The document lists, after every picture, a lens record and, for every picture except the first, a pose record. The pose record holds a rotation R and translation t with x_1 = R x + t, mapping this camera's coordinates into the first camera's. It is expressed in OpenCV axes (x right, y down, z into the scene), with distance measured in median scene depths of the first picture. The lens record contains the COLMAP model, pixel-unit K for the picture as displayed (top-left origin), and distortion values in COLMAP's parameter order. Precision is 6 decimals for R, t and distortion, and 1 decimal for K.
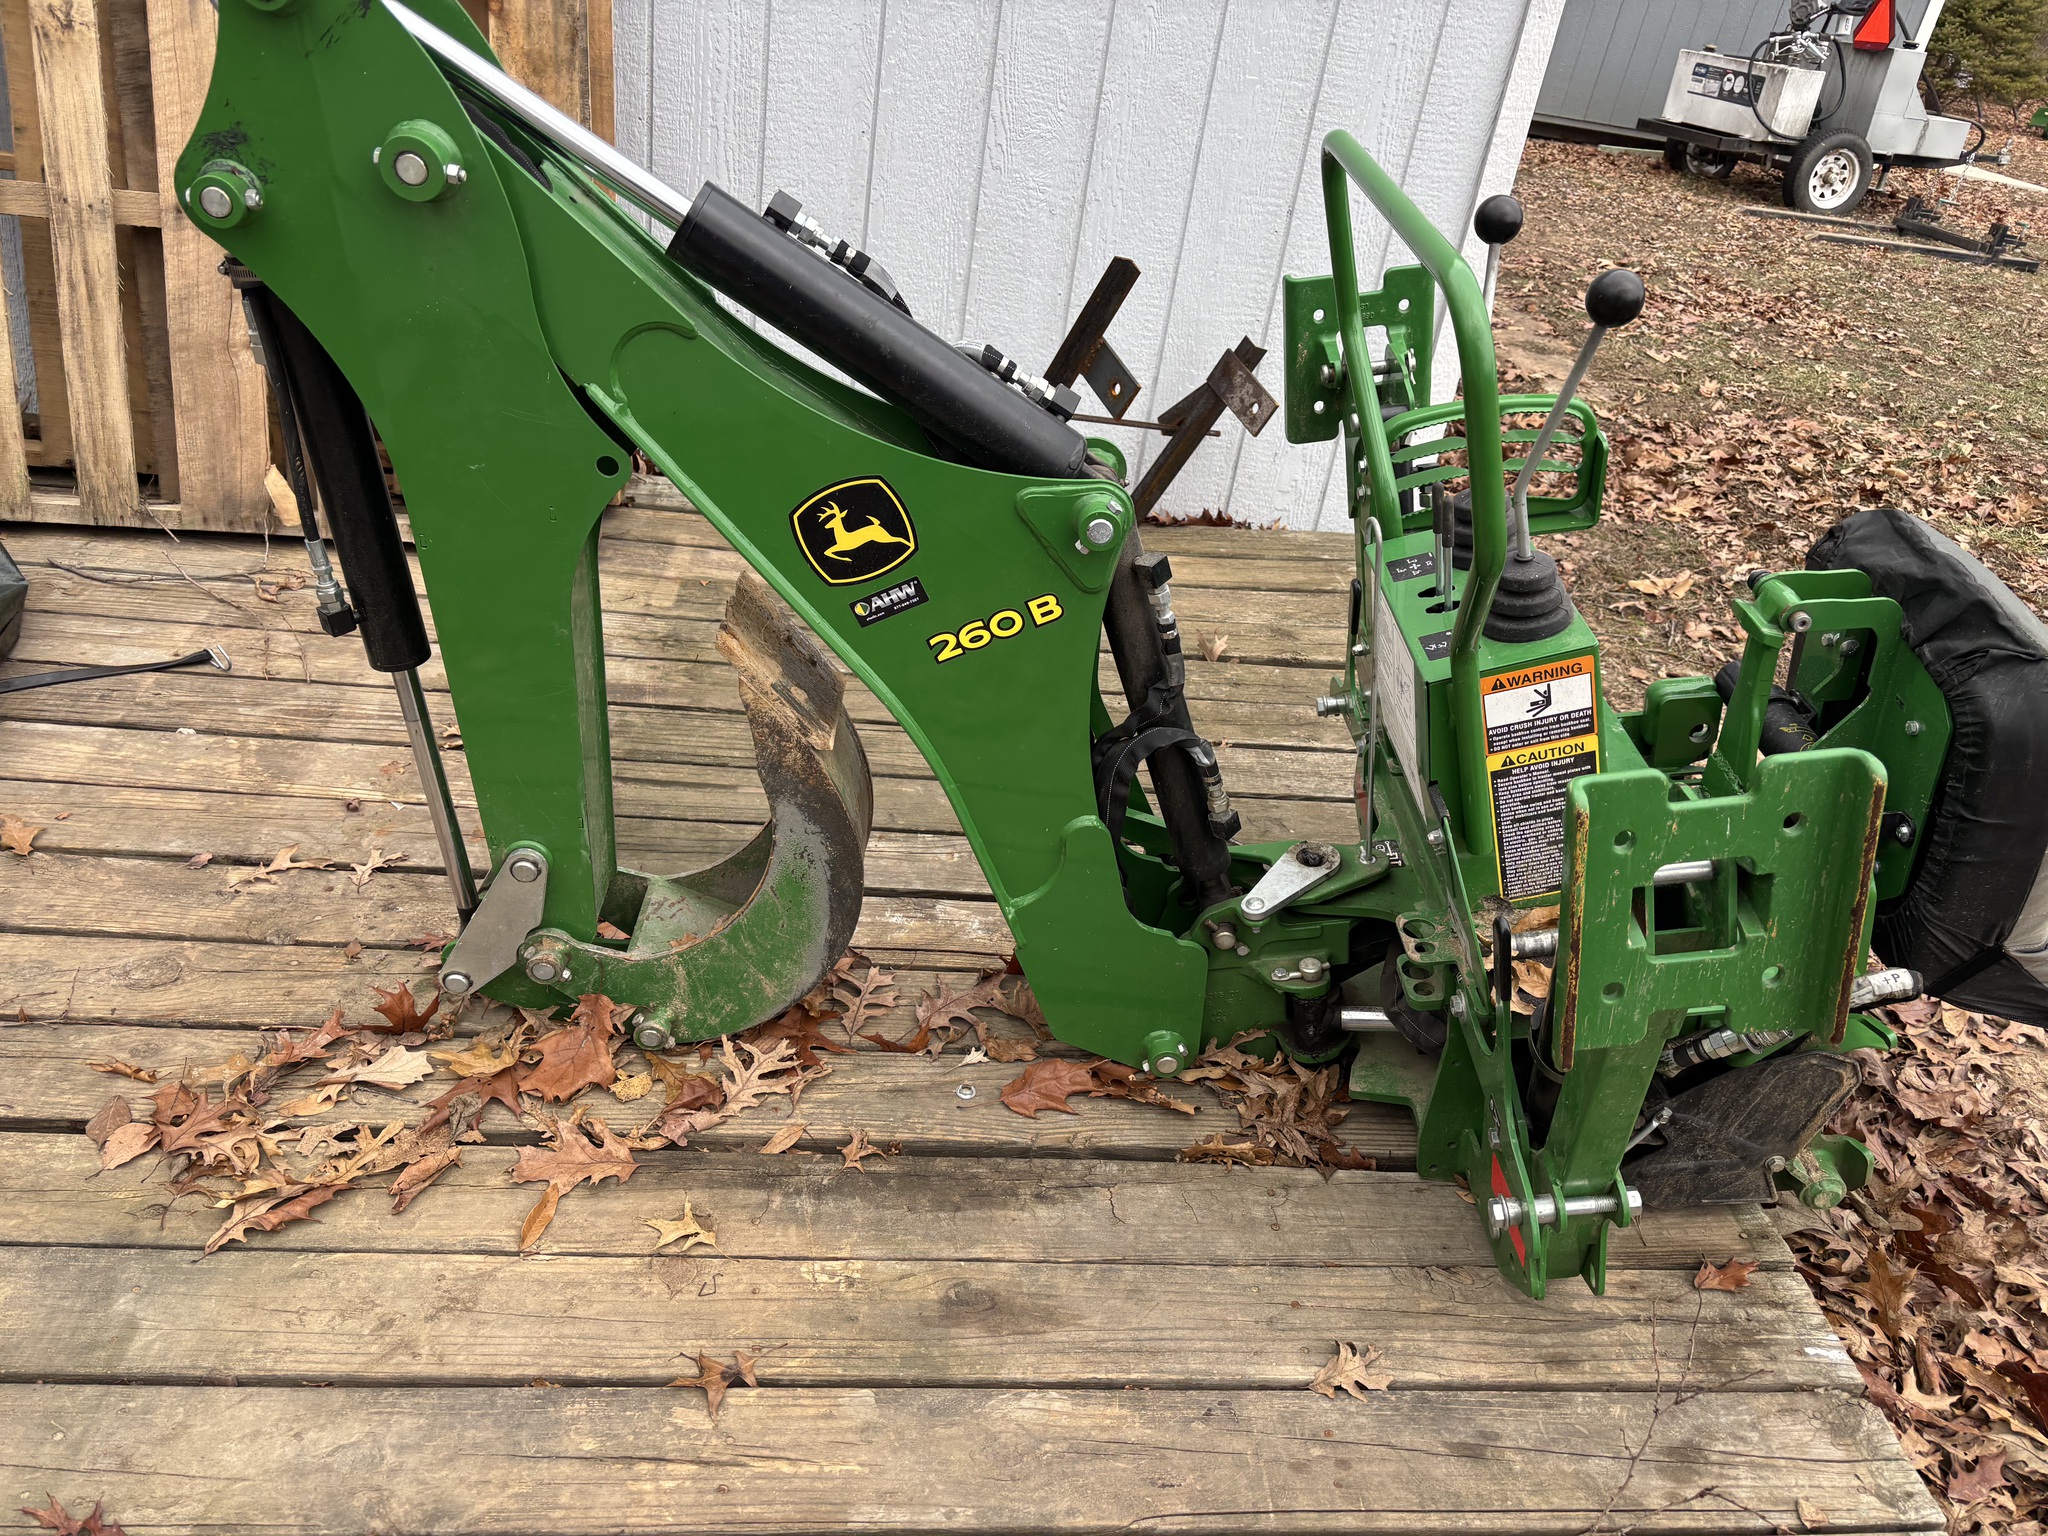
lens RADIAL K [[1537.7, 0, 1018.5], [0, 1537.7, 792.6], [0, 0, 1]] dist [0.045210, -0.050473]
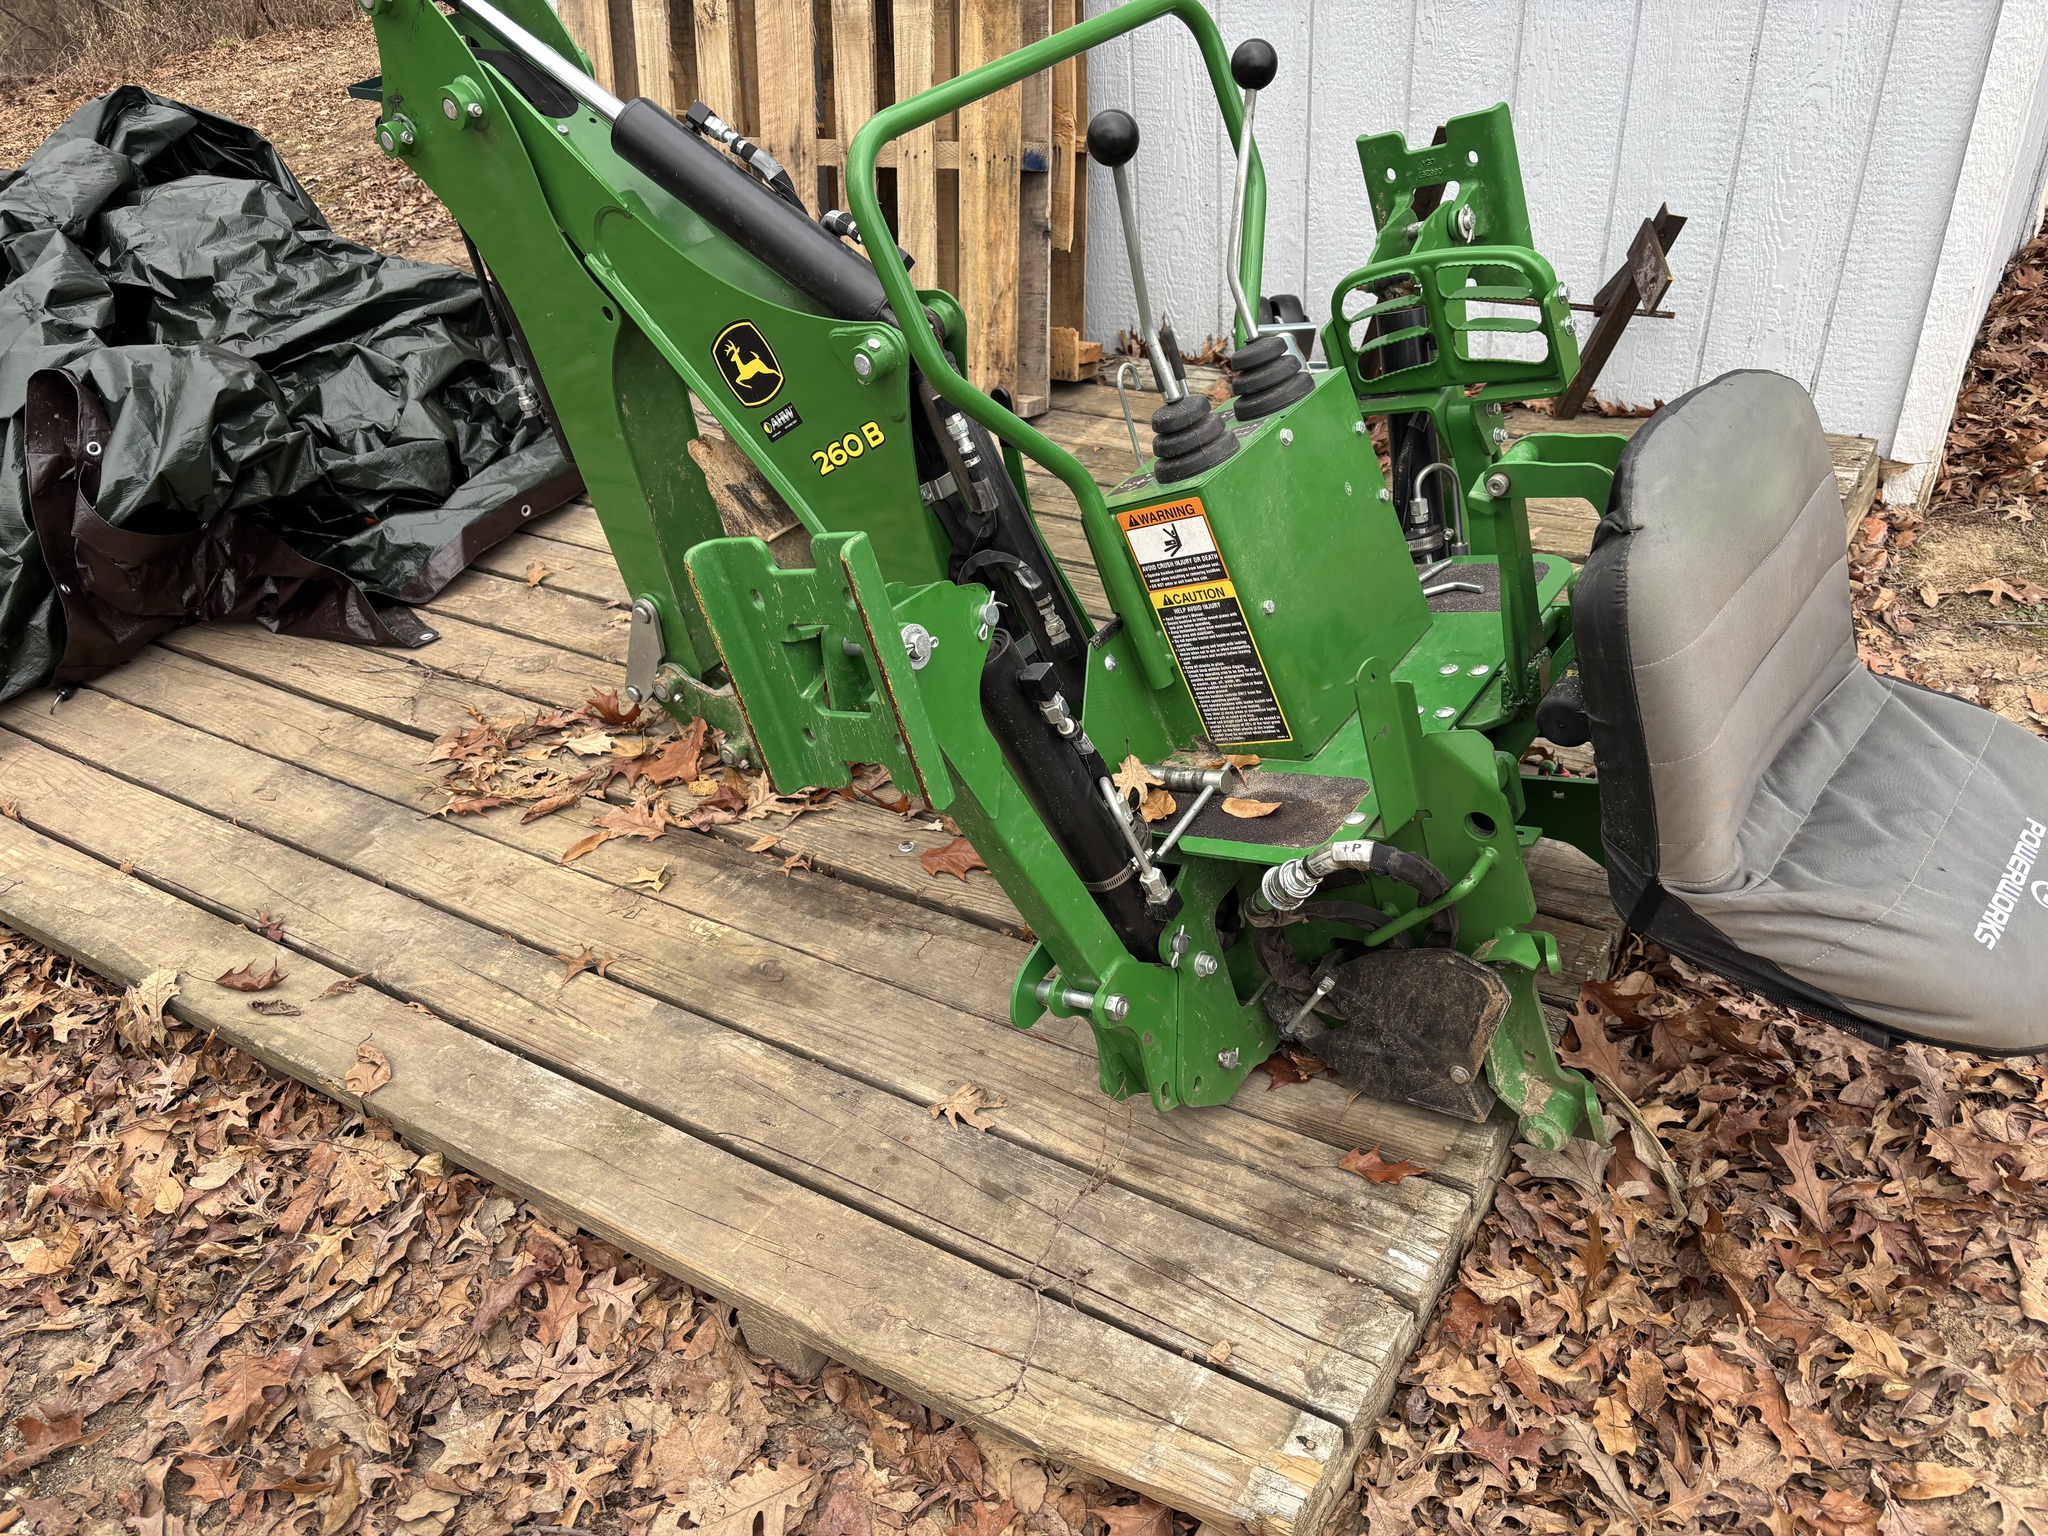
lens RADIAL K [[1504.4, 0, 1025.4], [0, 1504.4, 799.9], [0, 0, 1]] dist [0.028606, 0.002310]
pose [[0.789557, 0.185708, -0.584904, 0.858674], [-0.150378, 0.982603, 0.108984, 0.016576], [0.594968, 0.001908, 0.803747, 0.115126]]
